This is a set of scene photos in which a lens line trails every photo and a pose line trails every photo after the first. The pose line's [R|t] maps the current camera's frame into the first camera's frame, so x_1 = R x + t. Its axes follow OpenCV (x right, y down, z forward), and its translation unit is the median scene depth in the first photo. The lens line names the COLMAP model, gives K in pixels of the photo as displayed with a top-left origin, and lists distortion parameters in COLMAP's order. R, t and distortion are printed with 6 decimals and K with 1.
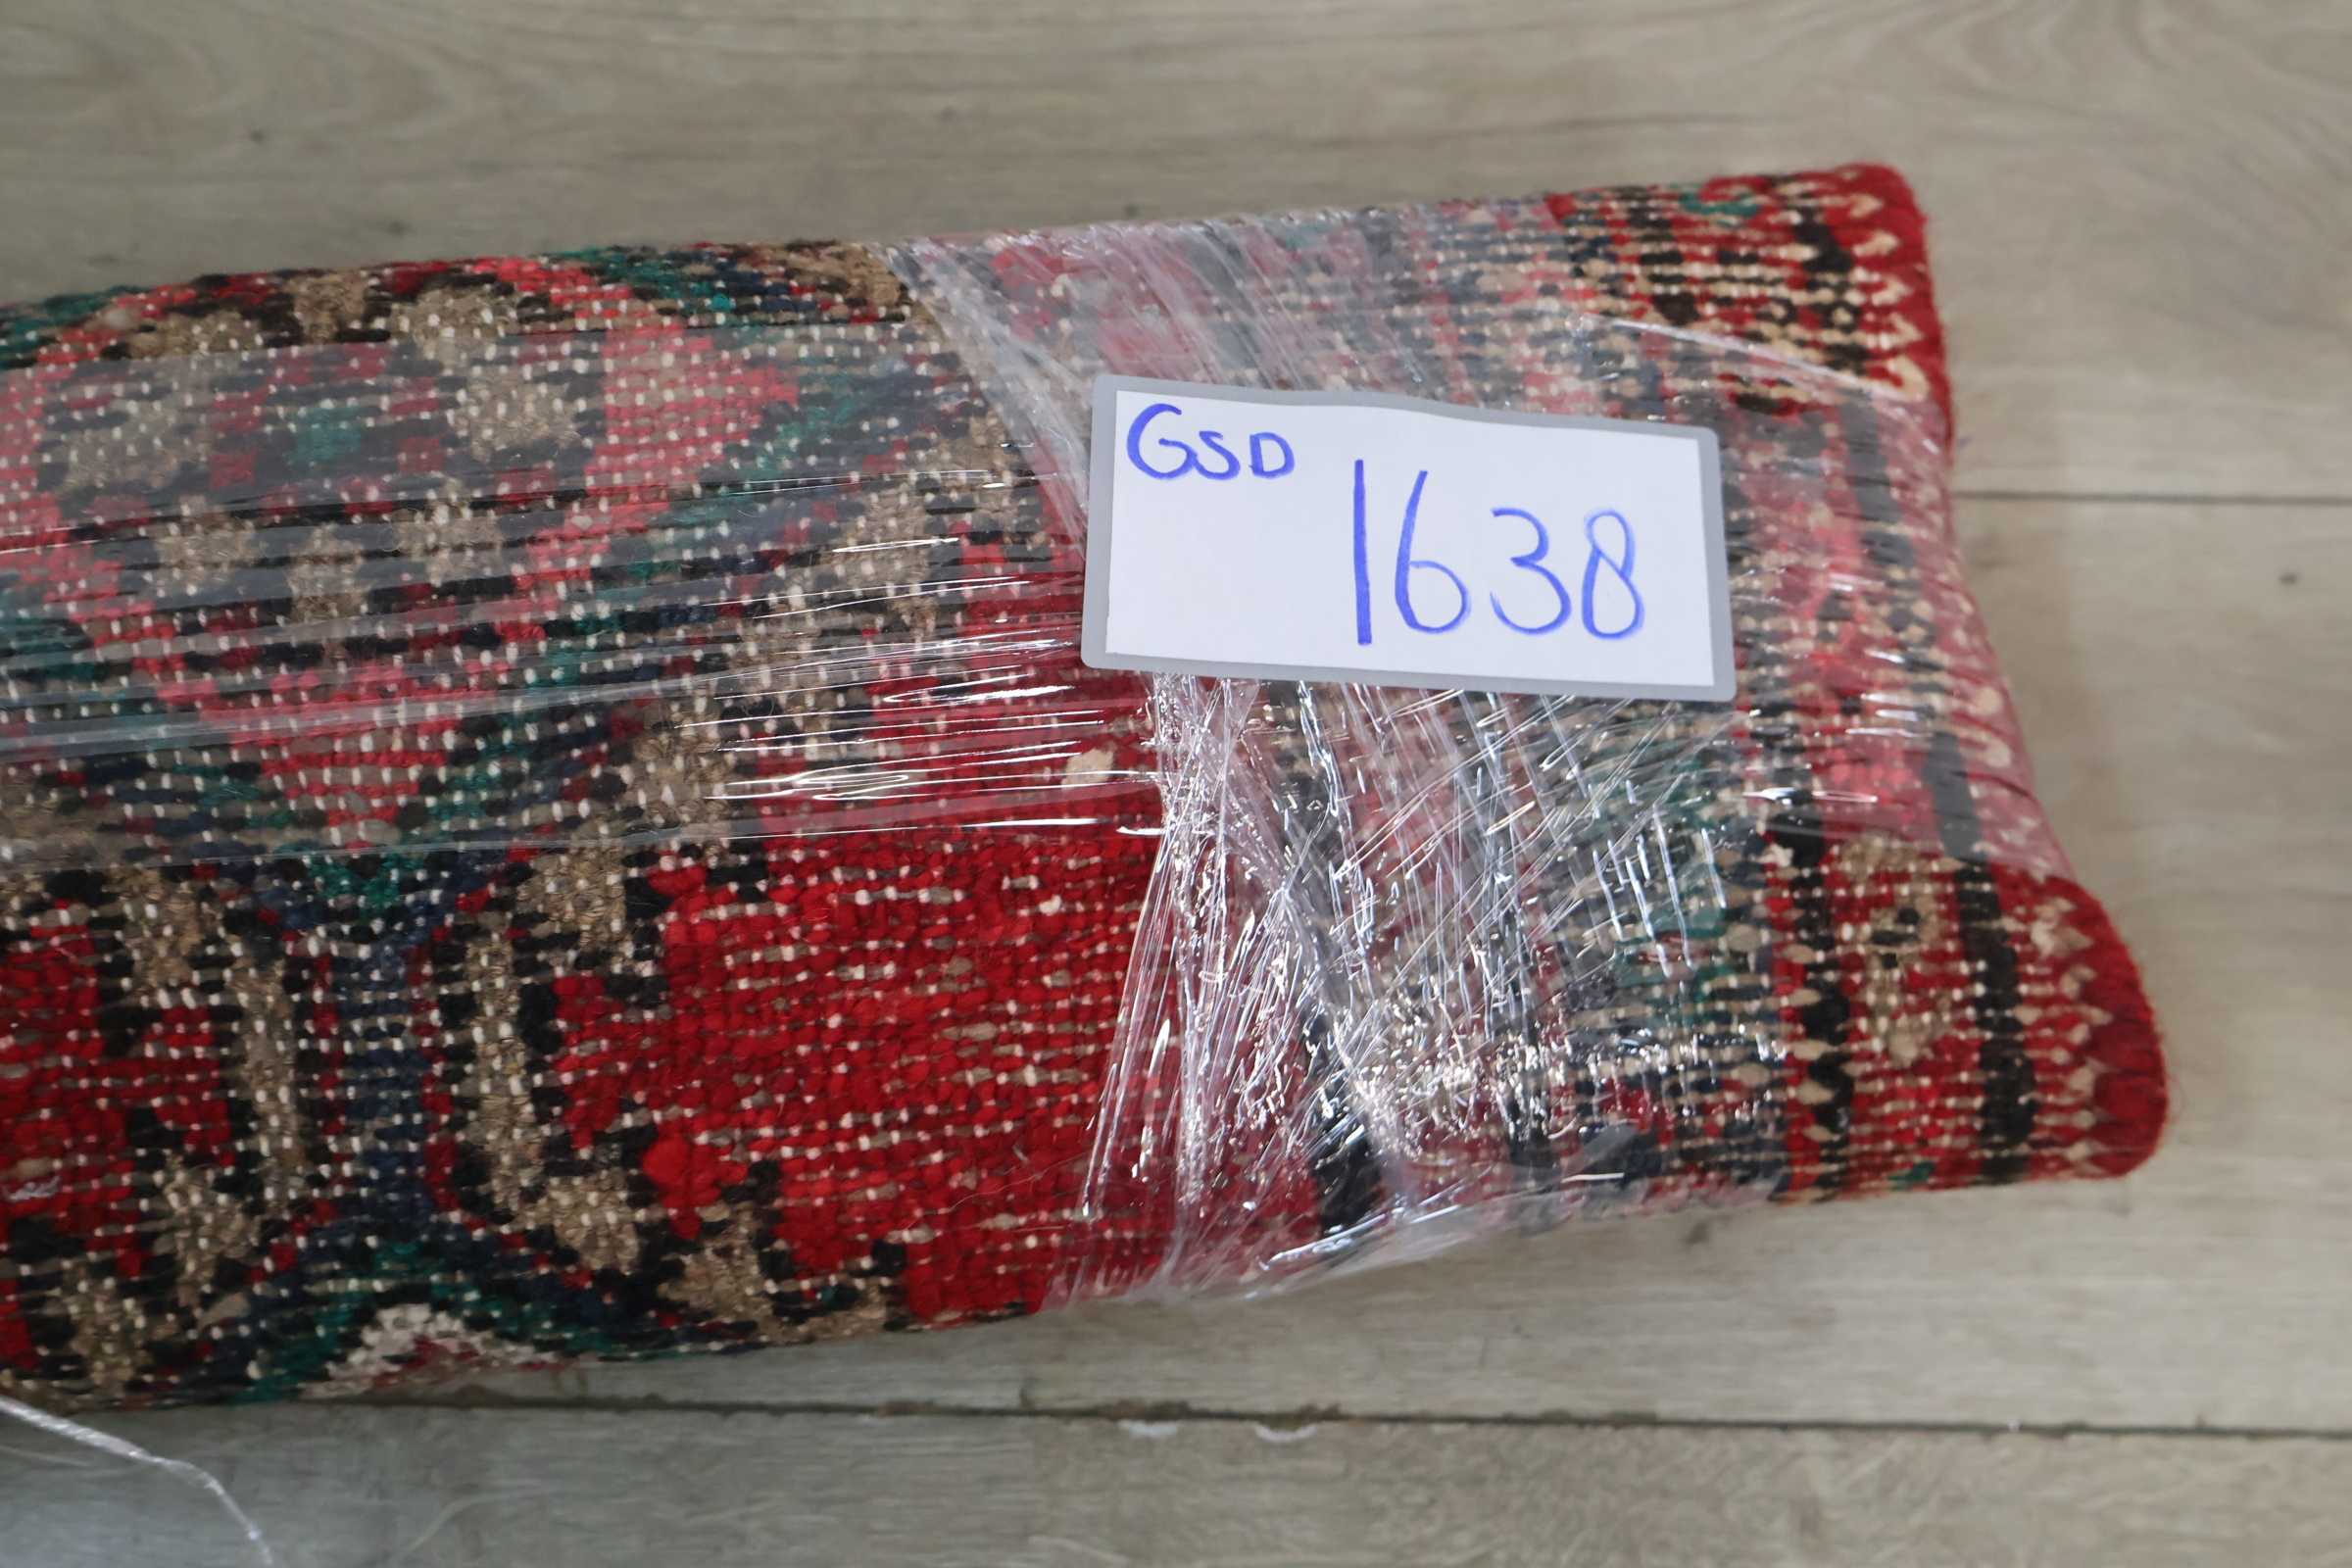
lens RADIAL K [[2419.0, 0, 1174.7], [0, 2419.0, 793.3], [0, 0, 1]] dist [0.011148, 0.000000]
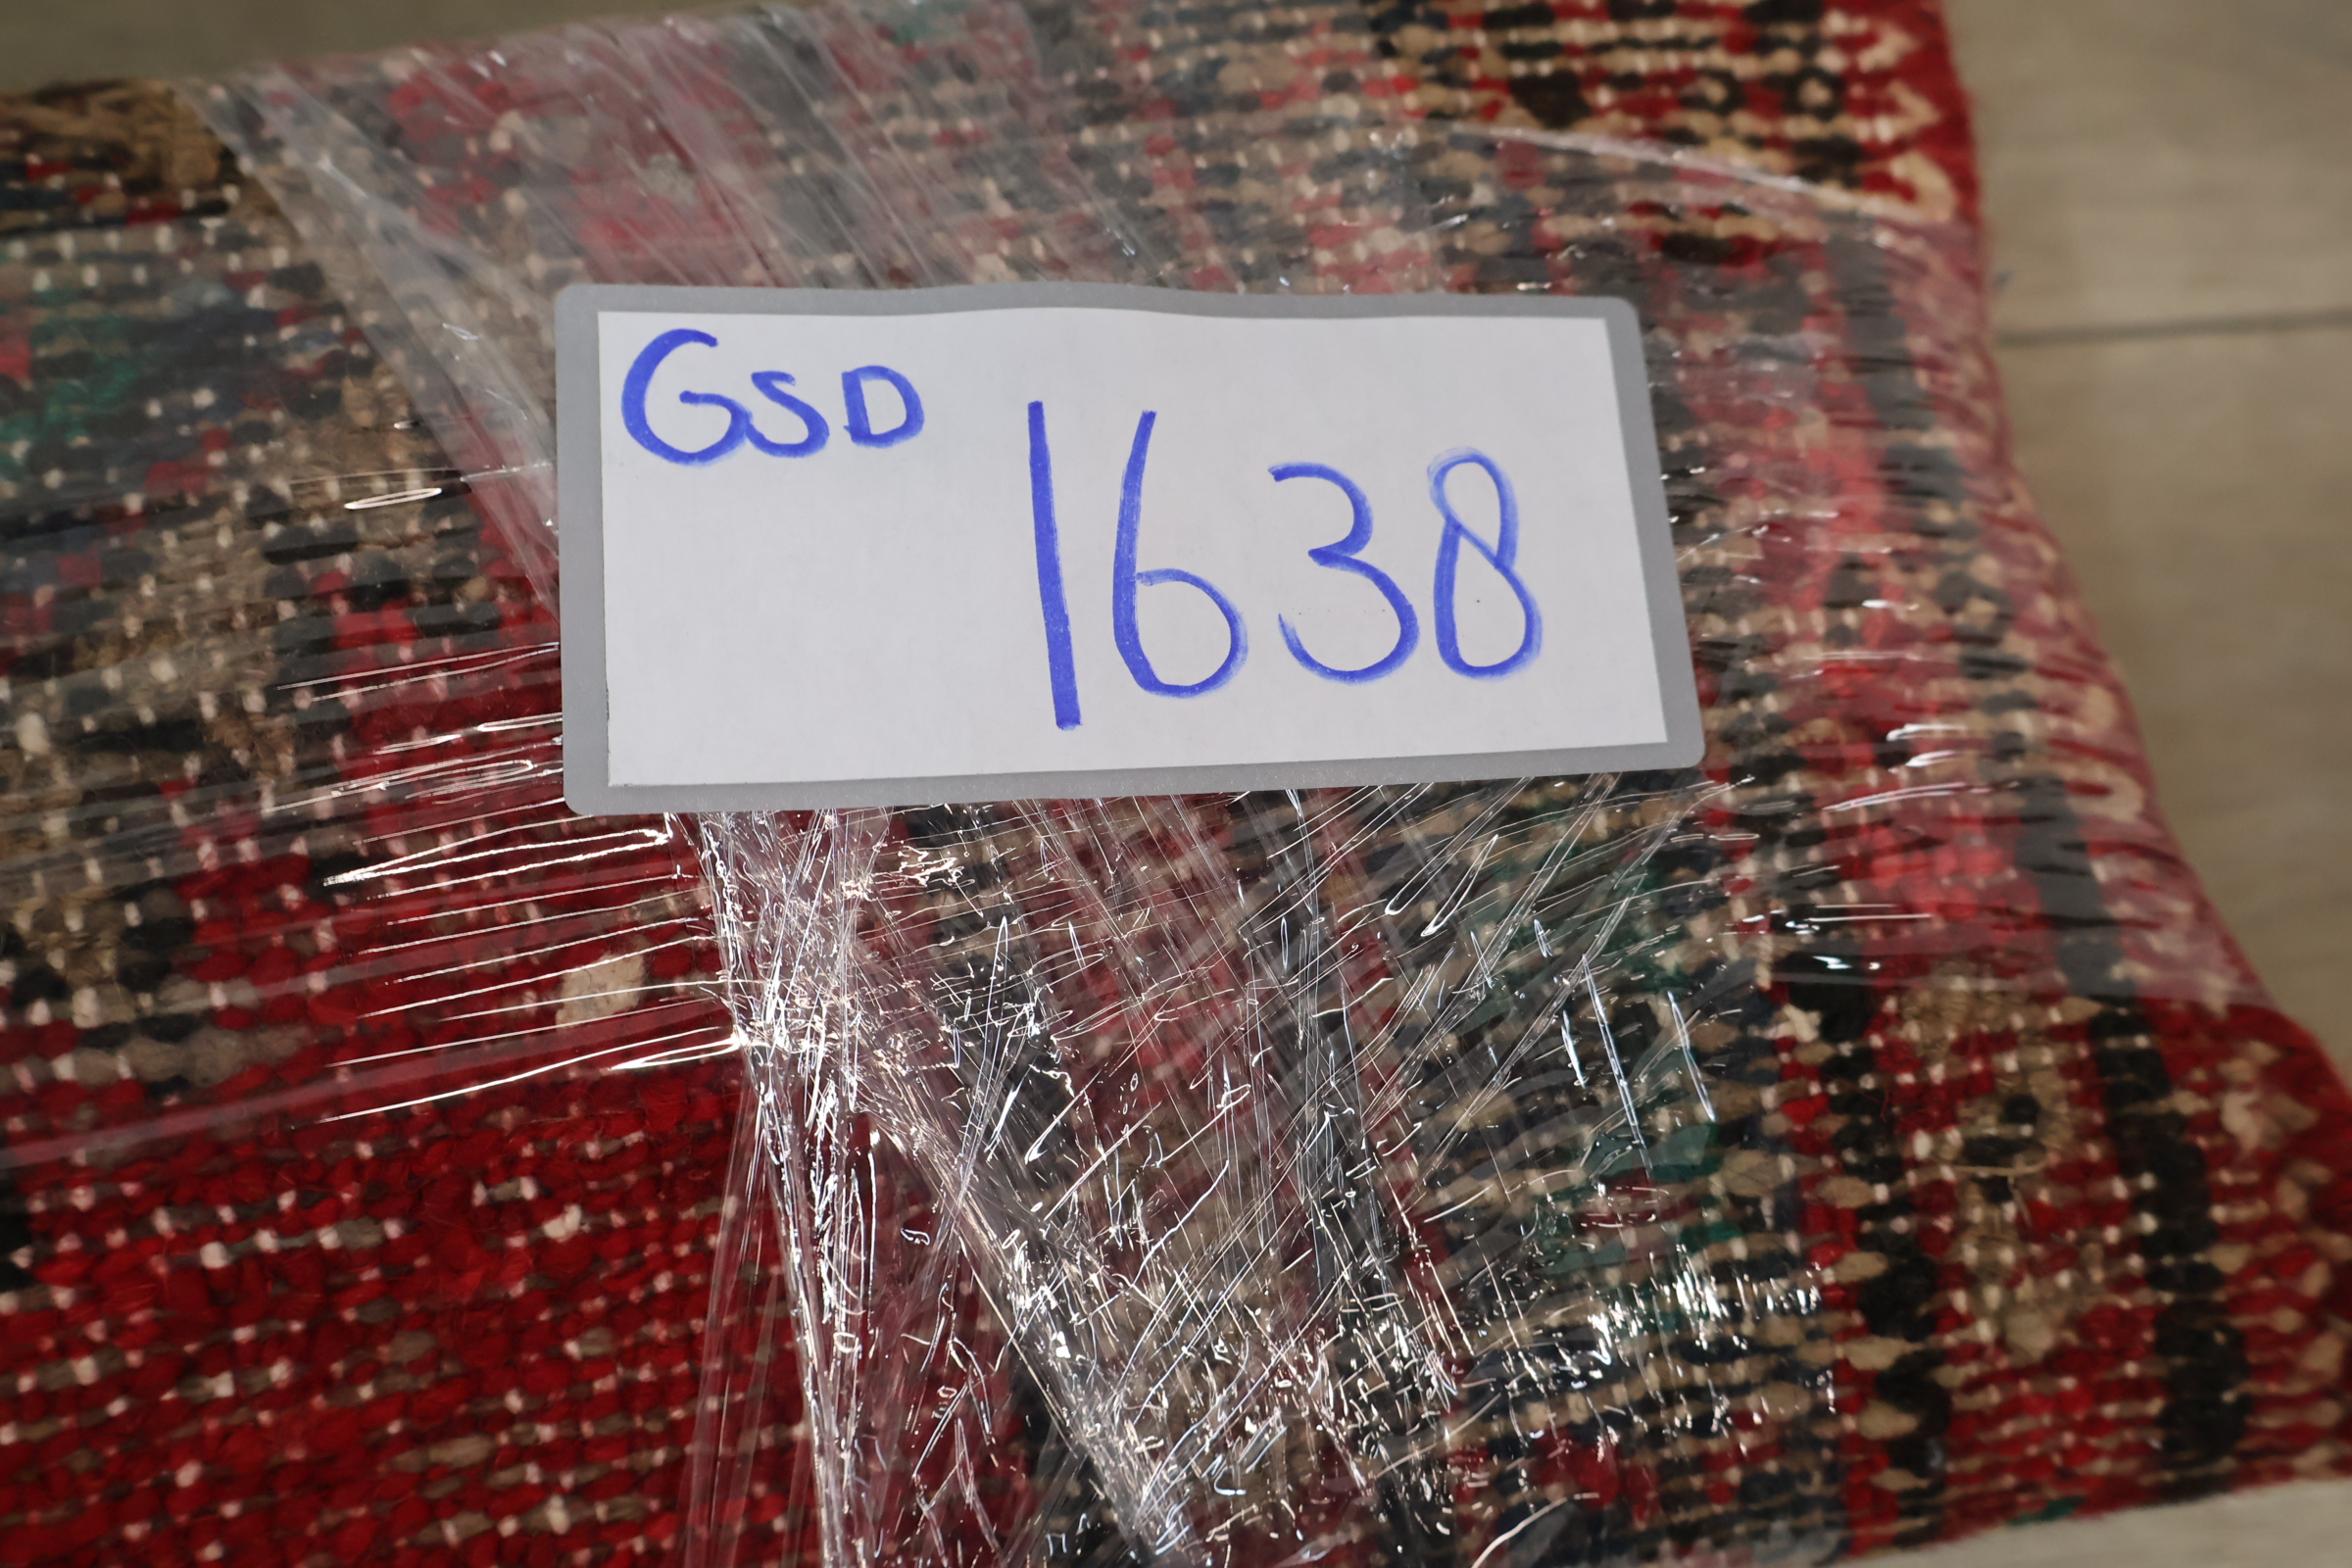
lens RADIAL K [[2419.0, 0, 1181.0], [0, 2419.0, 777.4], [0, 0, 1]] dist [0.011148, 0.000000]
pose [[0.994380, -0.086658, 0.060810, 0.068344], [0.082807, 0.994558, 0.063230, -0.082743], [-0.065959, -0.057839, 0.996145, 0.420082]]
